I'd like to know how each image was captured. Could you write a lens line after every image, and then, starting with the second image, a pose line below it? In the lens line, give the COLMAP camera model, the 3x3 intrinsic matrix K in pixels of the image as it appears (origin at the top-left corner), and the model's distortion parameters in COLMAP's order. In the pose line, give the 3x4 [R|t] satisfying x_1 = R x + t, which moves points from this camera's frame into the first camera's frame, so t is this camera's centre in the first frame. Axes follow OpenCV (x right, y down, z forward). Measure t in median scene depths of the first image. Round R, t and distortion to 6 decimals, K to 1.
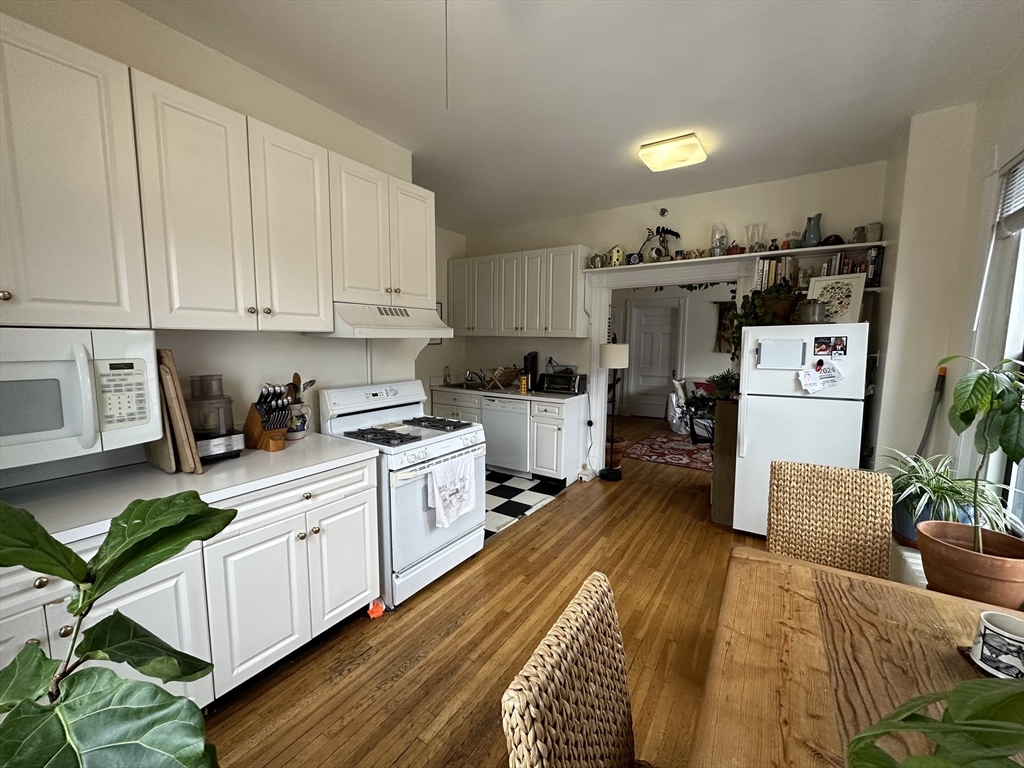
lens RADIAL K [[407.6, 0, 510.5], [0, 407.6, 384.3], [0, 0, 1]] dist [-0.003299, 0.000194]
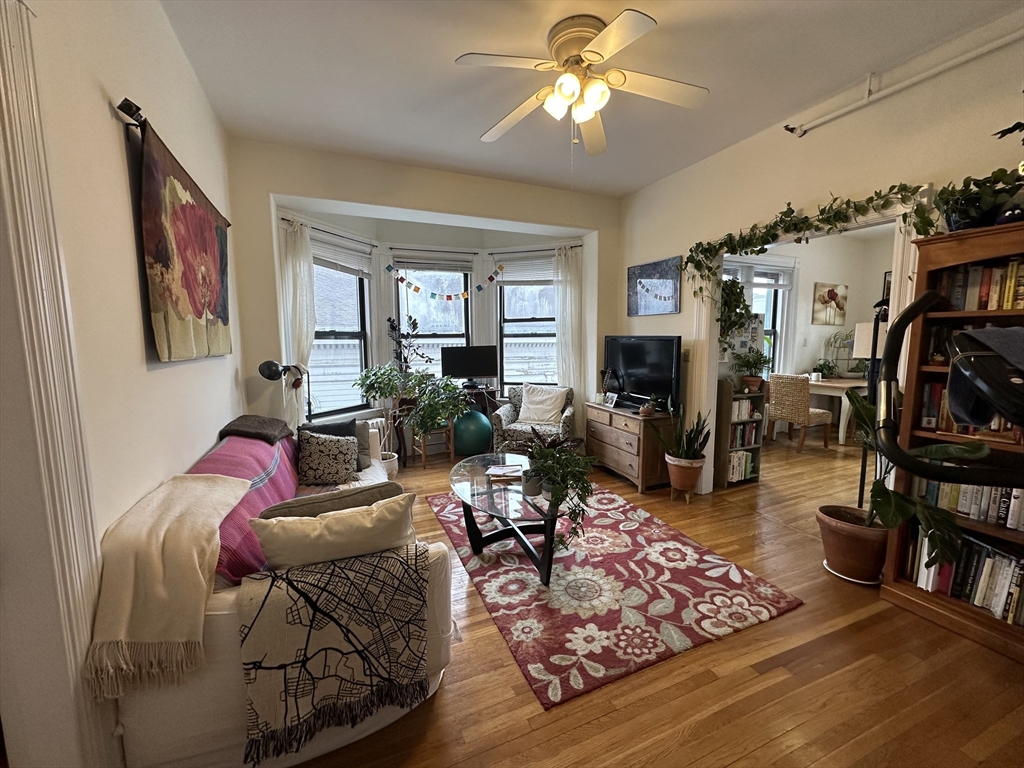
lens RADIAL K [[407.6, 0, 509.7], [0, 407.6, 383.0], [0, 0, 1]] dist [-0.003299, 0.000194]
pose [[-0.844833, -0.057033, 0.531981, 0.513769], [0.061907, 0.977203, 0.203079, -0.220998], [-0.531436, 0.204501, -0.822043, 2.357218]]
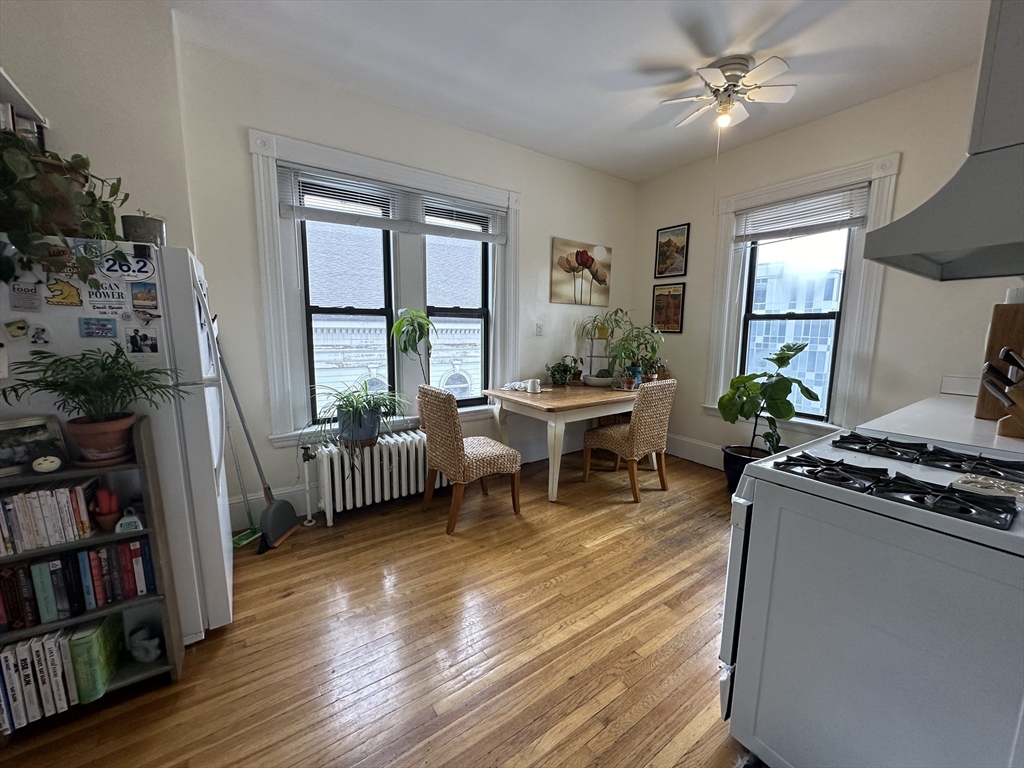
lens RADIAL K [[407.6, 0, 511.5], [0, 407.6, 384.7], [0, 0, 1]] dist [-0.003299, 0.000194]
pose [[-0.931972, -0.067156, 0.356257, 0.015088], [0.023960, 0.969134, 0.245366, -0.084602], [-0.361738, 0.237210, -0.901597, 1.240457]]
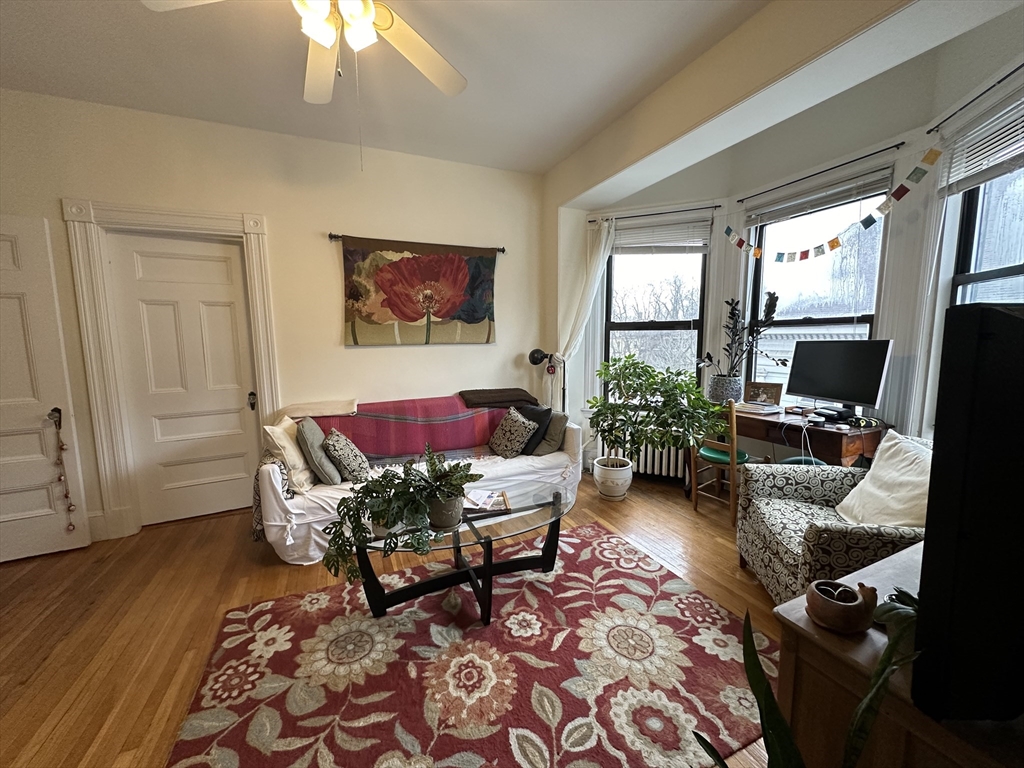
lens RADIAL K [[407.6, 0, 514.4], [0, 407.6, 383.6], [0, 0, 1]] dist [-0.003299, 0.000194]
pose [[0.523182, -0.113753, 0.844595, 0.445778], [0.113386, 0.991532, 0.063306, -0.095640], [-0.844644, 0.062644, 0.531650, 1.290813]]
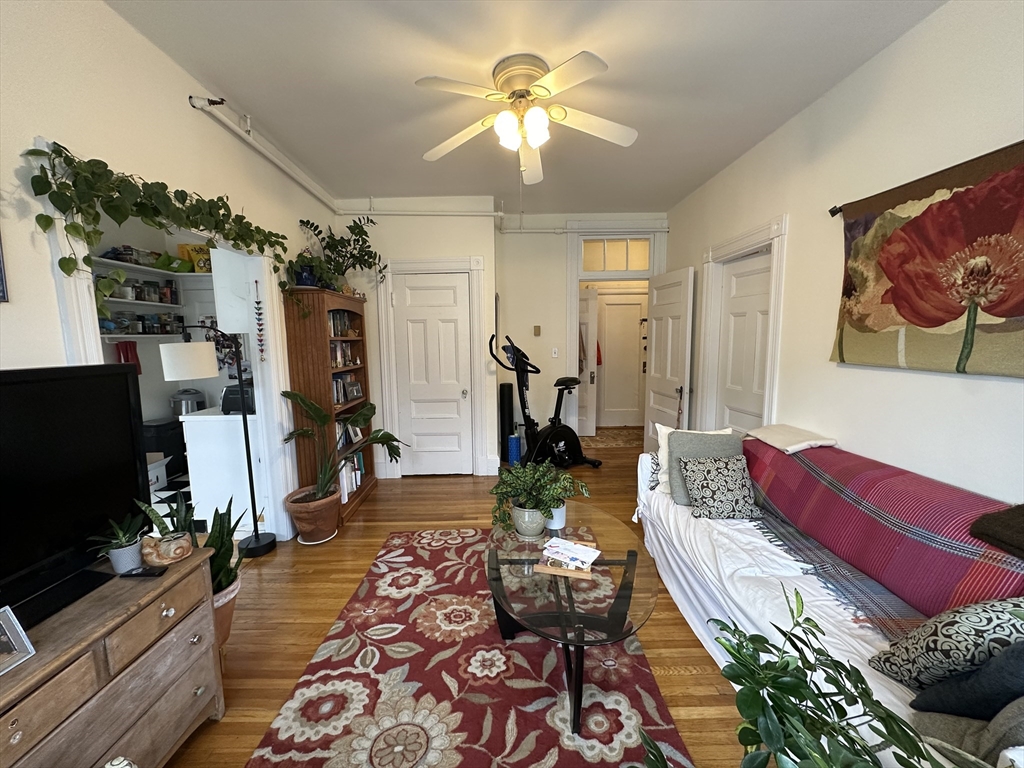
lens RADIAL K [[407.6, 0, 510.4], [0, 407.6, 383.1], [0, 0, 1]] dist [-0.003299, 0.000194]
pose [[0.577888, 0.078839, -0.812299, 1.356899], [-0.072162, 0.996361, 0.045366, -0.127595], [0.812920, 0.032400, 0.581474, 1.297918]]
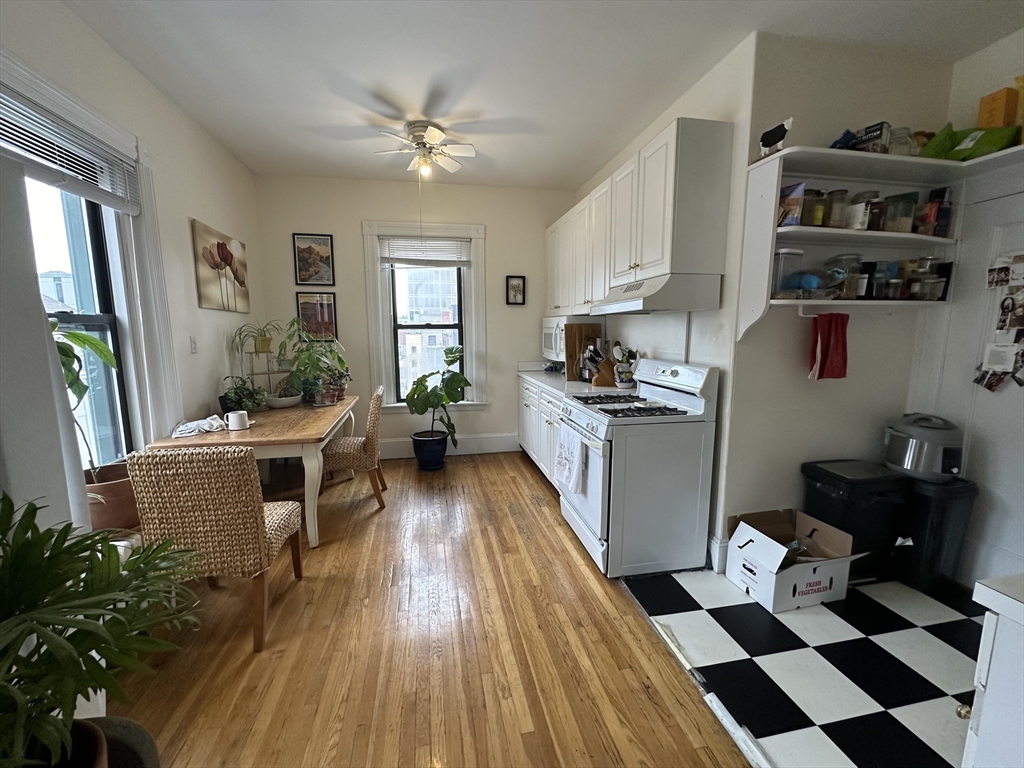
lens RADIAL K [[407.6, 0, 511.1], [0, 407.6, 385.5], [0, 0, 1]] dist [-0.003299, 0.000194]
pose [[-0.705337, 0.091725, -0.702913, 0.511810], [-0.080770, 0.974736, 0.208244, -0.095651], [0.704256, 0.203657, -0.680109, 1.168936]]
